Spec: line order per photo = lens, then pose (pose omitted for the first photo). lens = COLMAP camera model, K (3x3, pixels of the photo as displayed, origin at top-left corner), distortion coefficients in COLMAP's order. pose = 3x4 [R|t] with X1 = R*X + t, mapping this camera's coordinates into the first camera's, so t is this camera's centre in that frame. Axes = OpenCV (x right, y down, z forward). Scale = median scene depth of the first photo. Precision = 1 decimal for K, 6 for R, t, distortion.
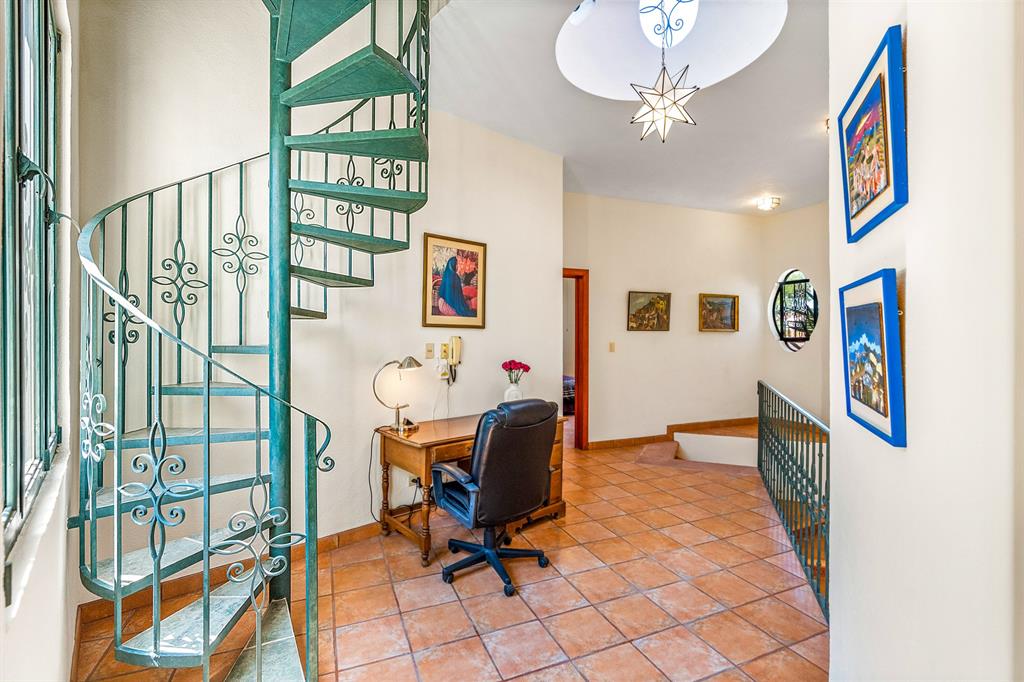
lens RADIAL K [[465.8, 0, 512.2], [0, 465.8, 339.9], [0, 0, 1]] dist [-0.011274, 0.001124]
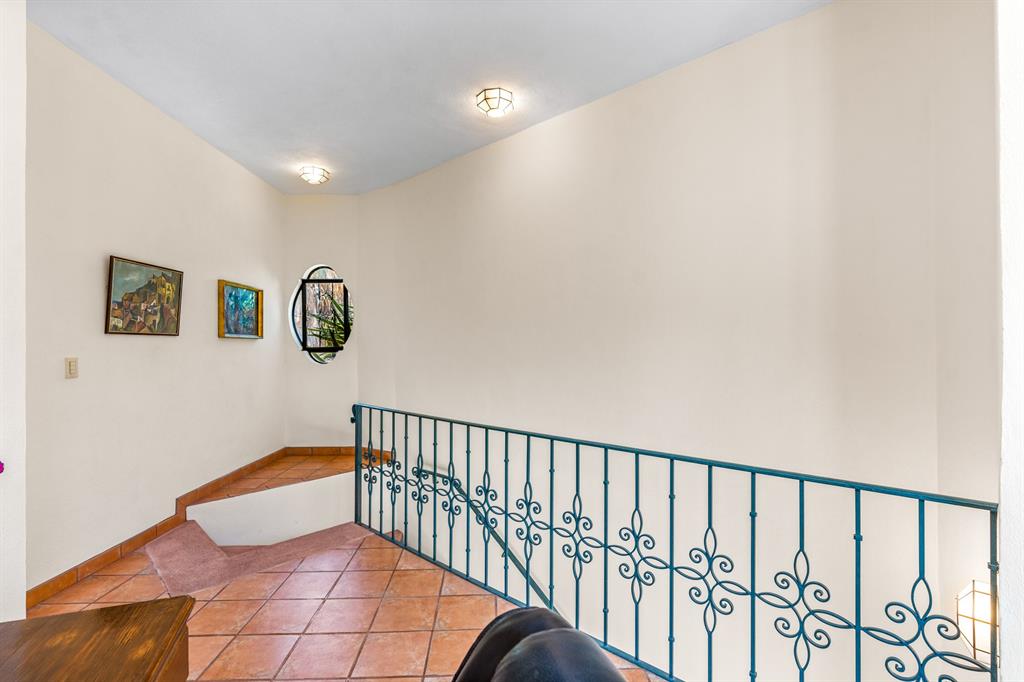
lens RADIAL K [[465.8, 0, 511.6], [0, 465.8, 346.6], [0, 0, 1]] dist [-0.011274, 0.001124]
pose [[0.349033, -0.000956, 0.937110, -0.062467], [0.009404, 0.999953, -0.002483, -0.000900], [-0.937063, 0.009679, 0.349026, 0.408805]]
